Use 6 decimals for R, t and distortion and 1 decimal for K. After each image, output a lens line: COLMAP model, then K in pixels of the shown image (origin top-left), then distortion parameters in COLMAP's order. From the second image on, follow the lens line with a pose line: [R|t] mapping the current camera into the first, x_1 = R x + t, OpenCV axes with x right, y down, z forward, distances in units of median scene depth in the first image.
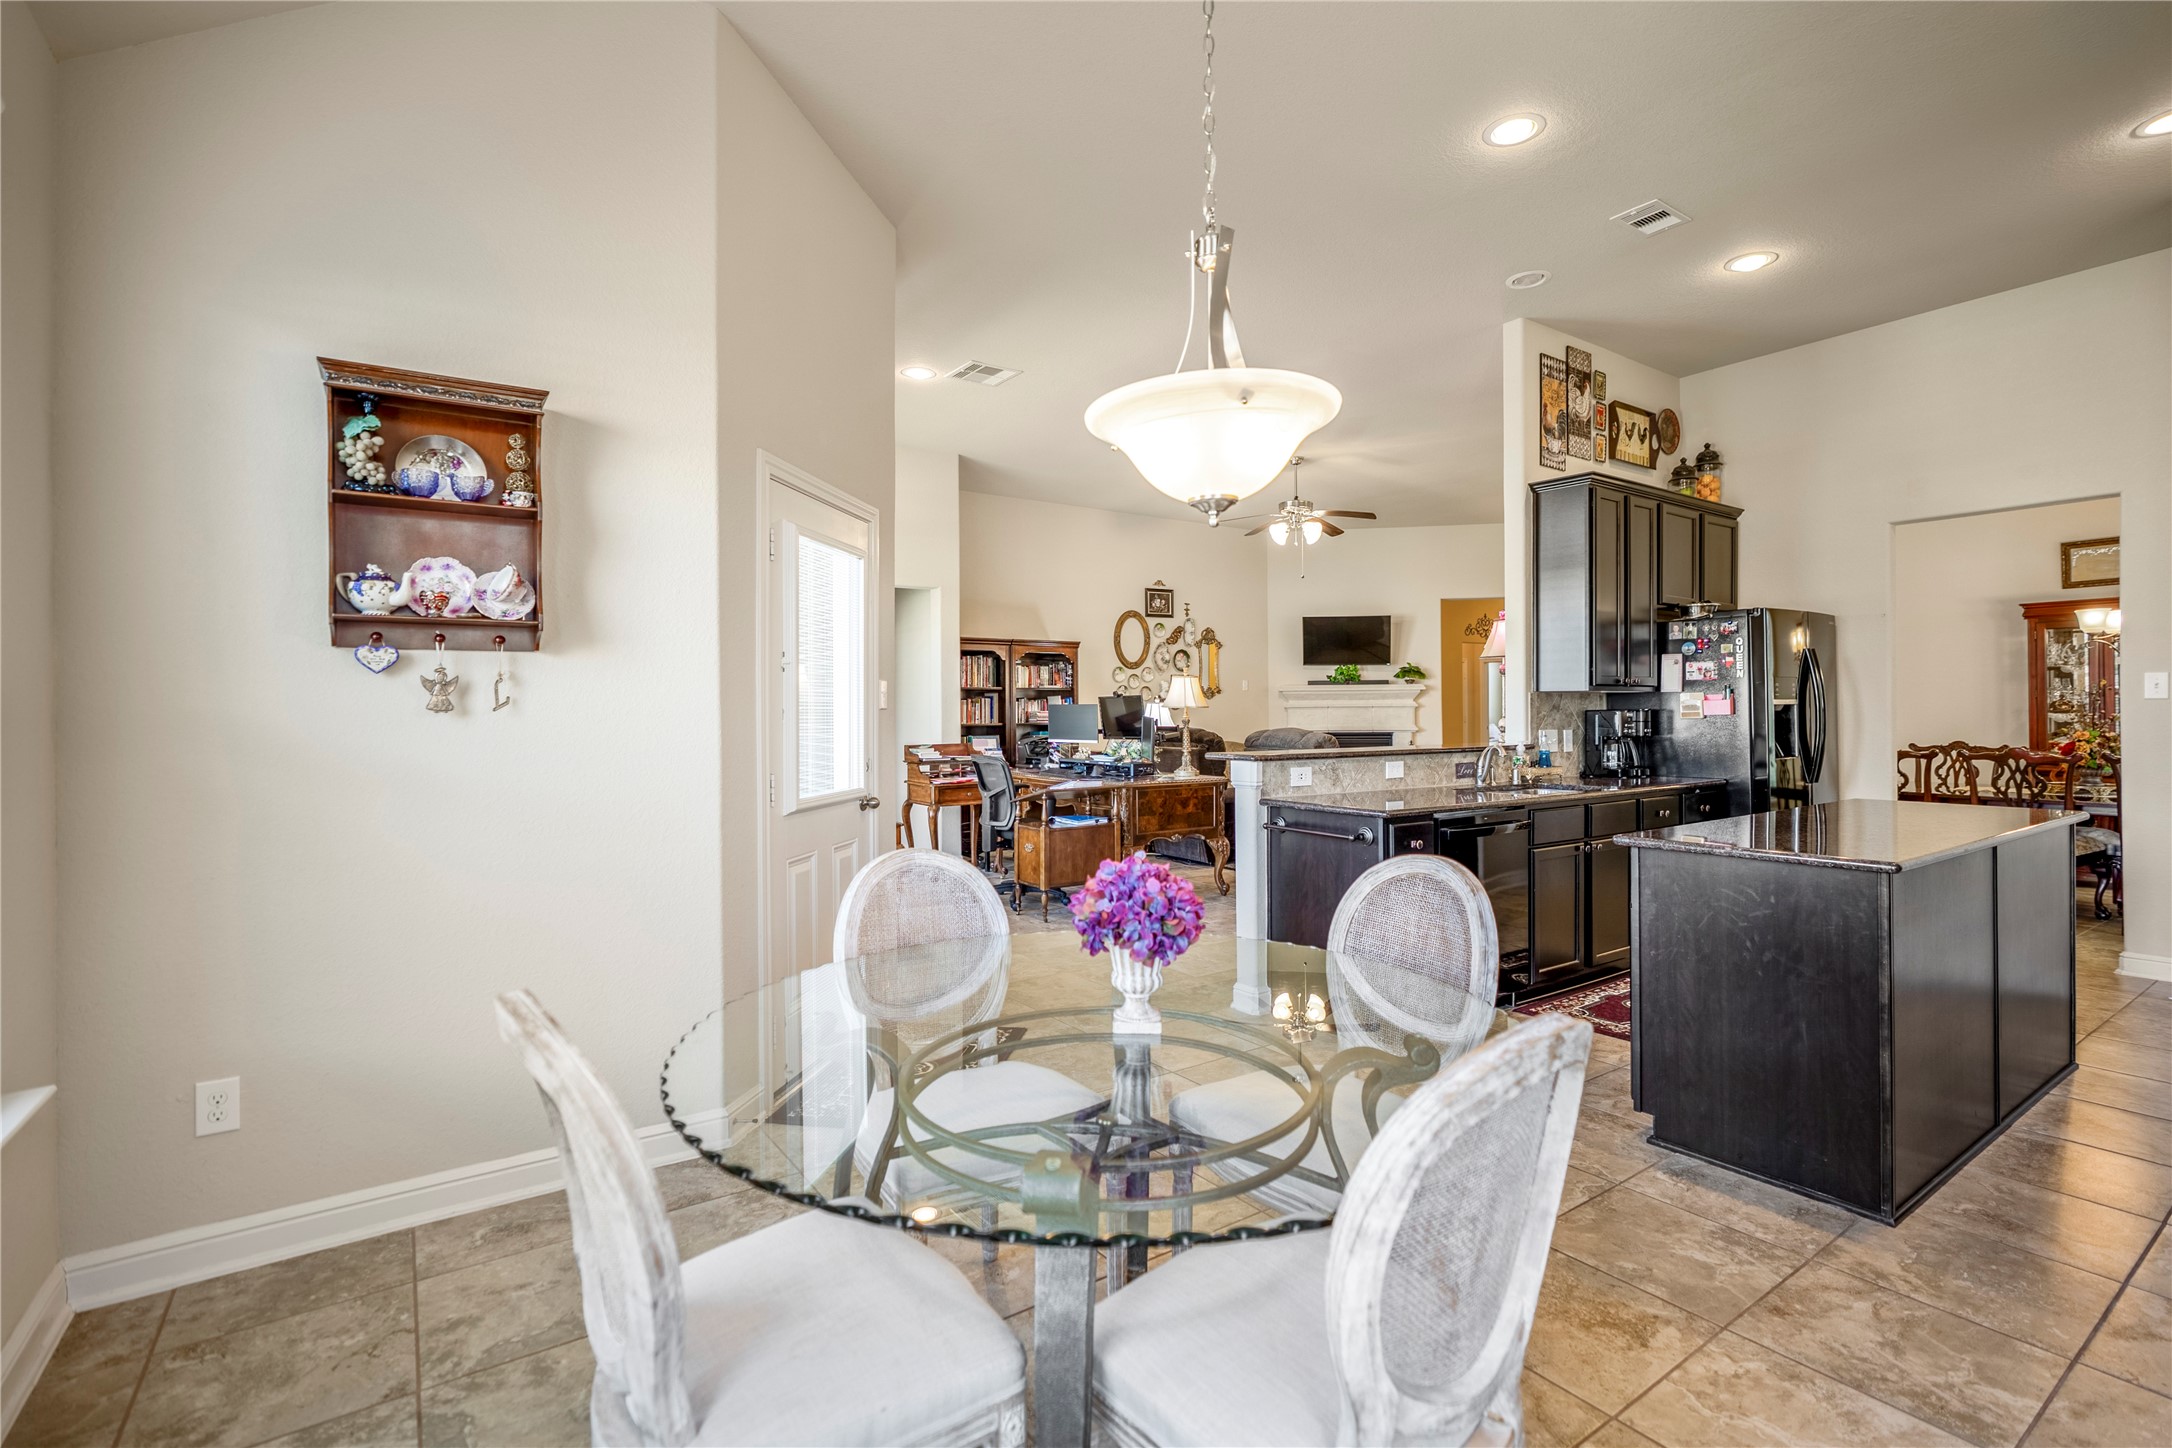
lens RADIAL K [[1002.2, 0, 1084.8], [0, 1002.2, 713.0], [0, 0, 1]] dist [-0.029782, 0.010588]
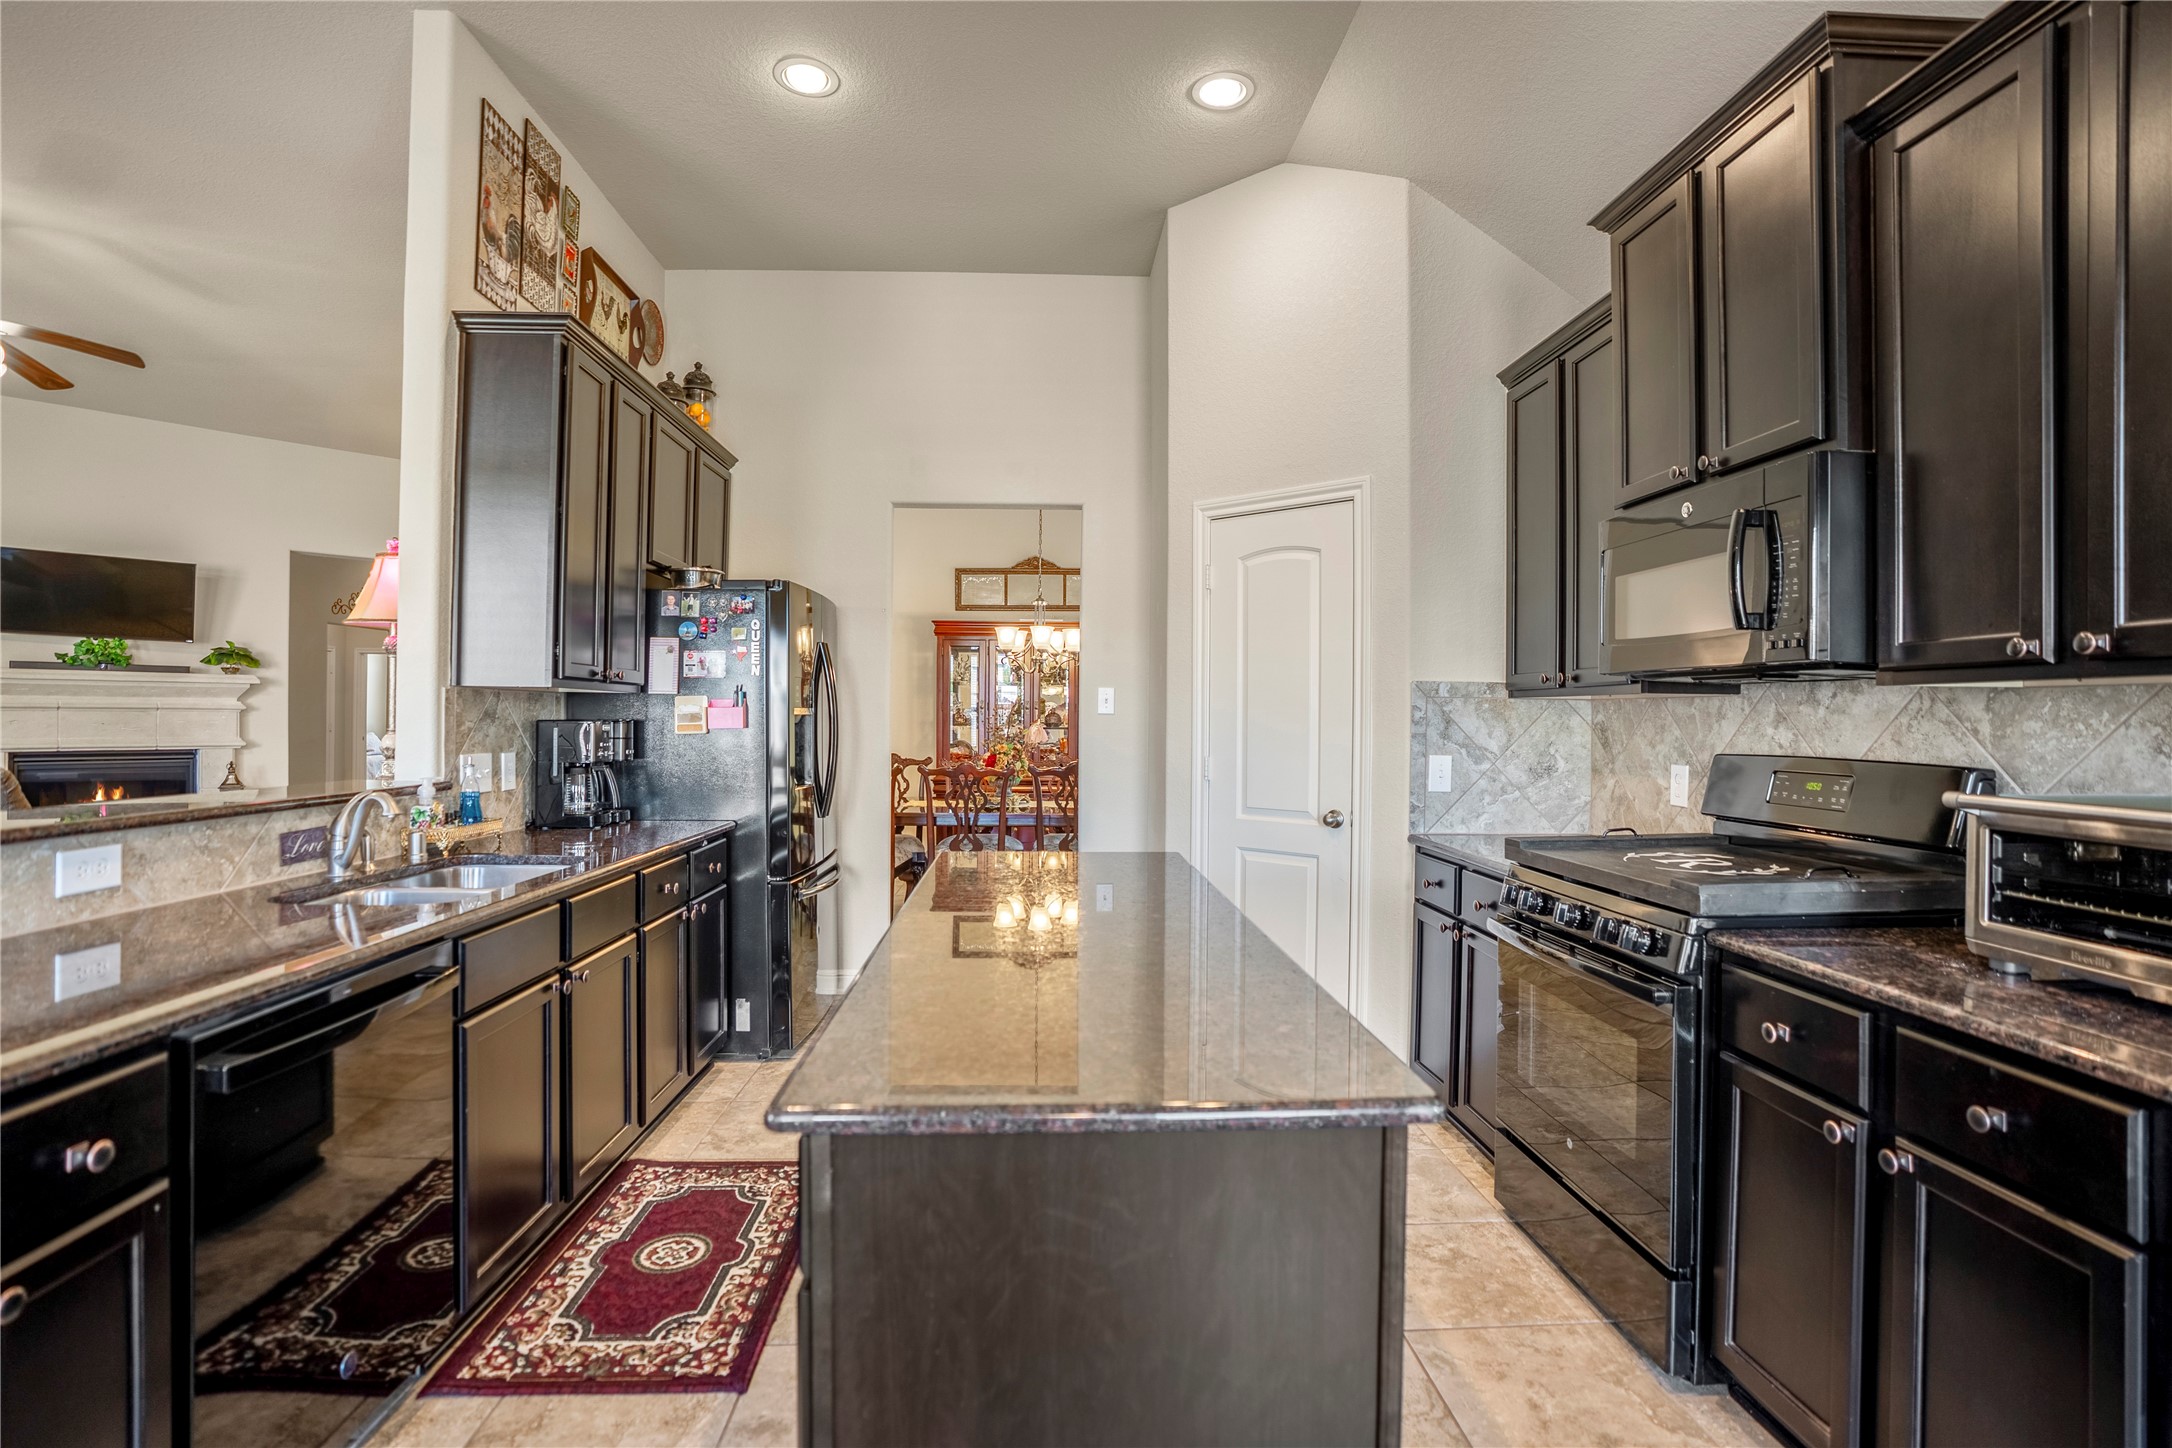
lens RADIAL K [[1002.2, 0, 1024.5], [0, 1002.2, 702.9], [0, 0, 1]] dist [-0.029782, 0.010588]
pose [[0.561442, 0.022480, 0.827211, 0.162803], [-0.009360, 0.999740, -0.020816, -0.003145], [-0.827463, 0.003945, 0.561506, 0.402411]]
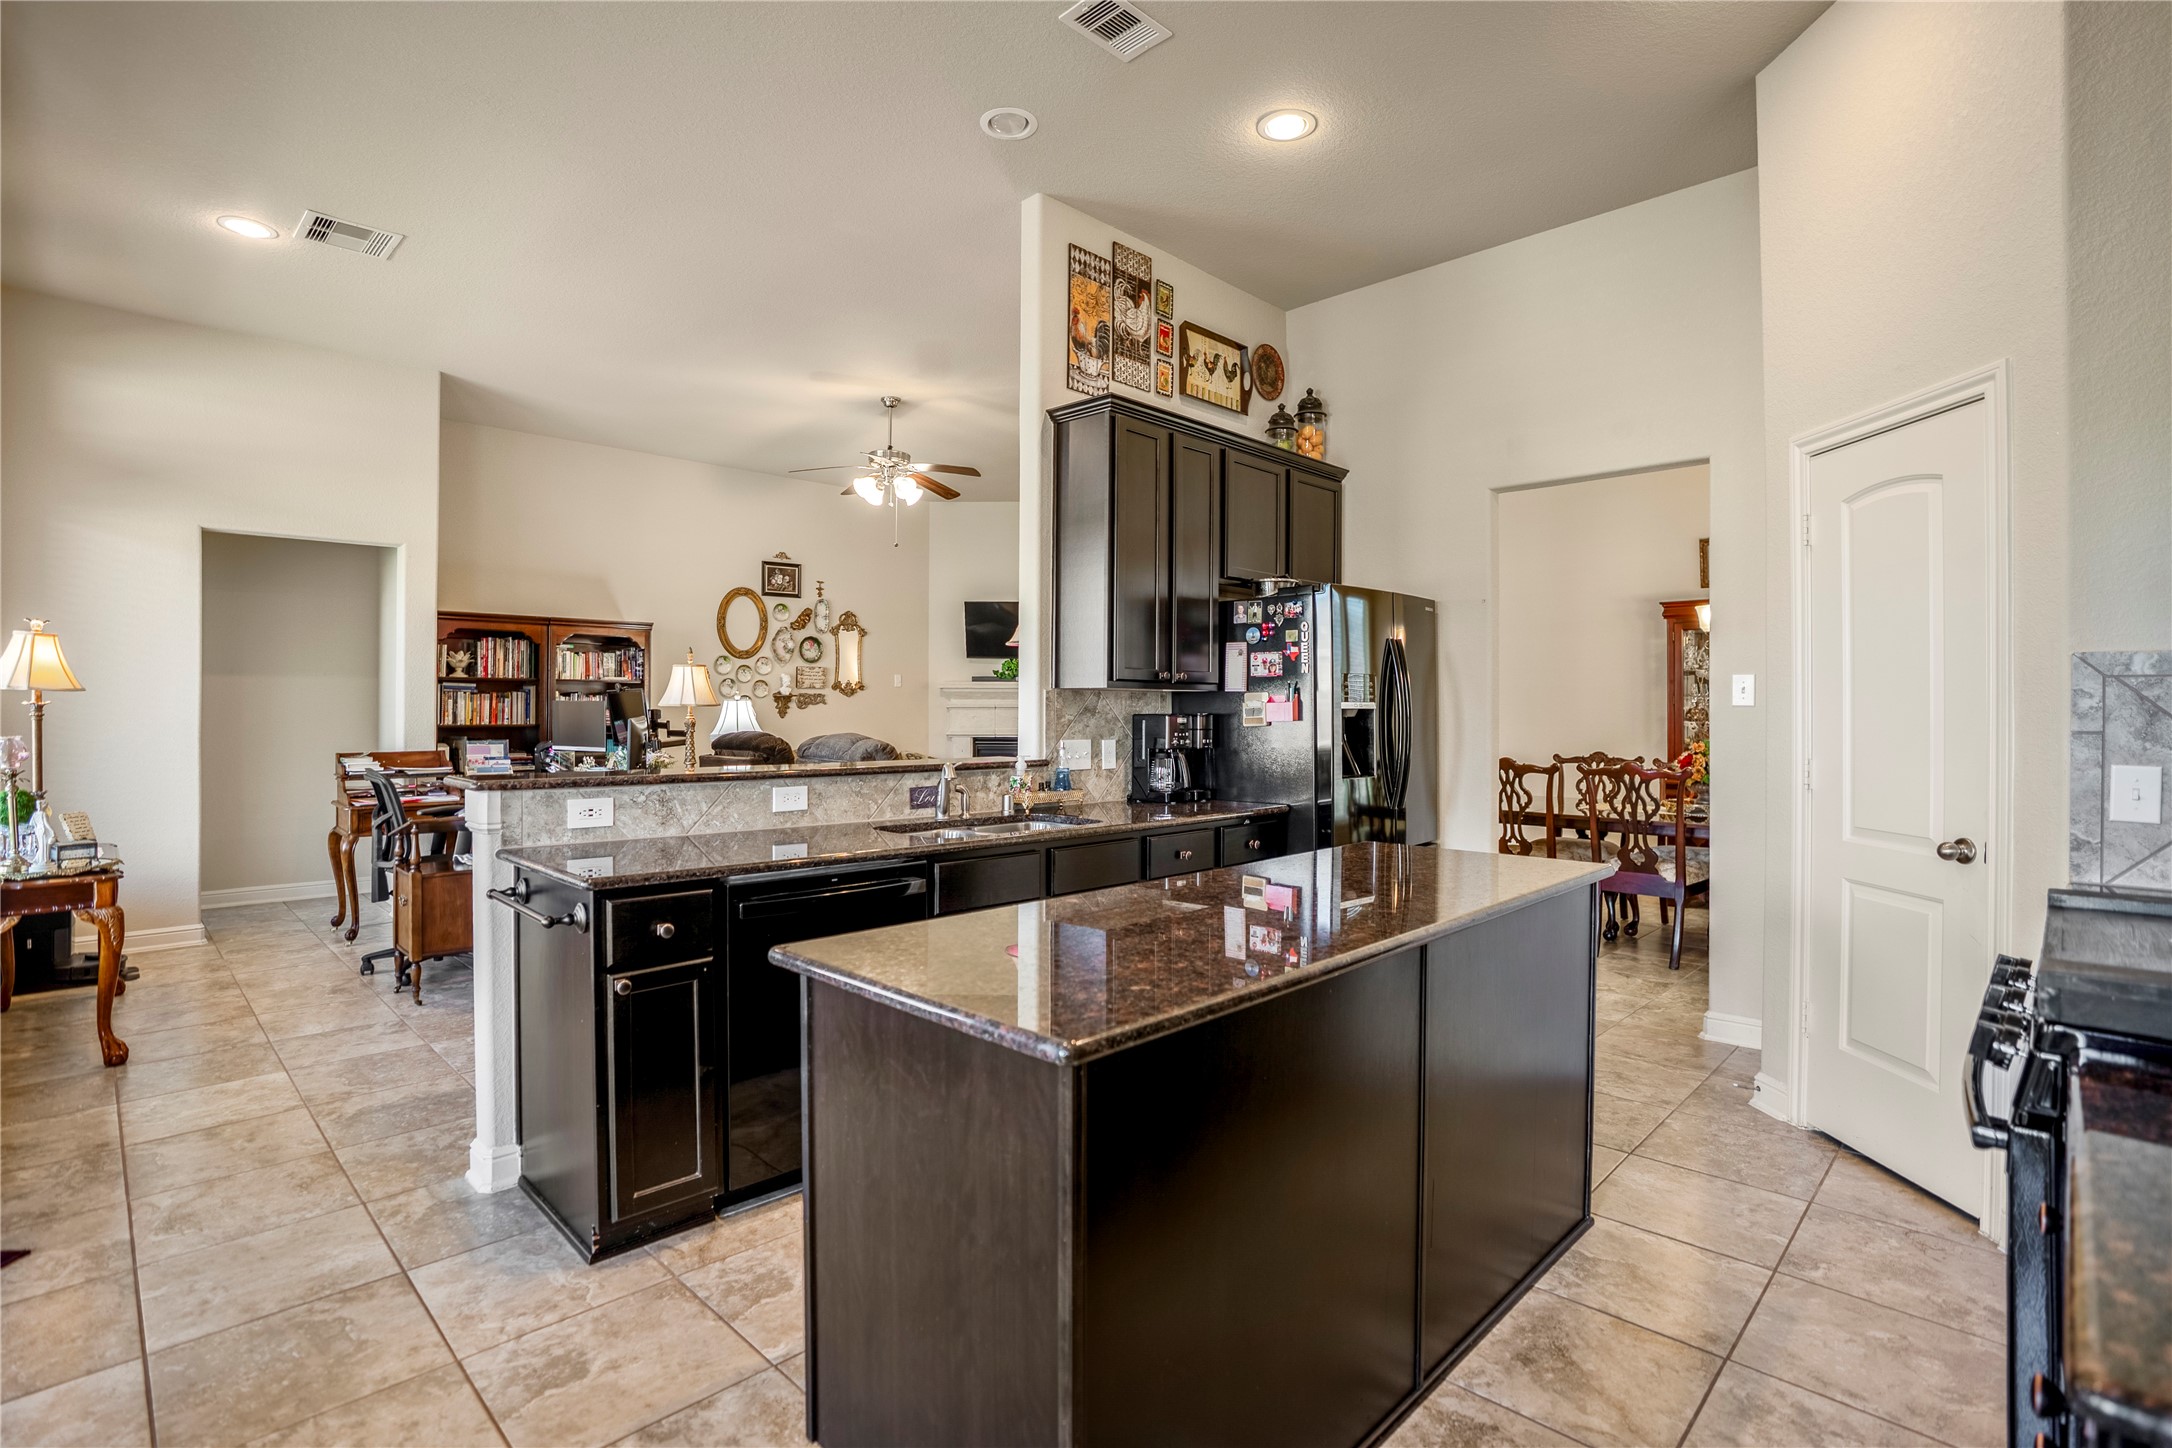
lens RADIAL K [[1002.2, 0, 1104.3], [0, 1002.2, 711.1], [0, 0, 1]] dist [-0.029782, 0.010588]
pose [[0.980423, 0.009205, 0.196685, 0.322532], [-0.009100, 0.999958, -0.001440, -0.003481], [-0.196690, -0.000378, 0.980466, 0.240071]]
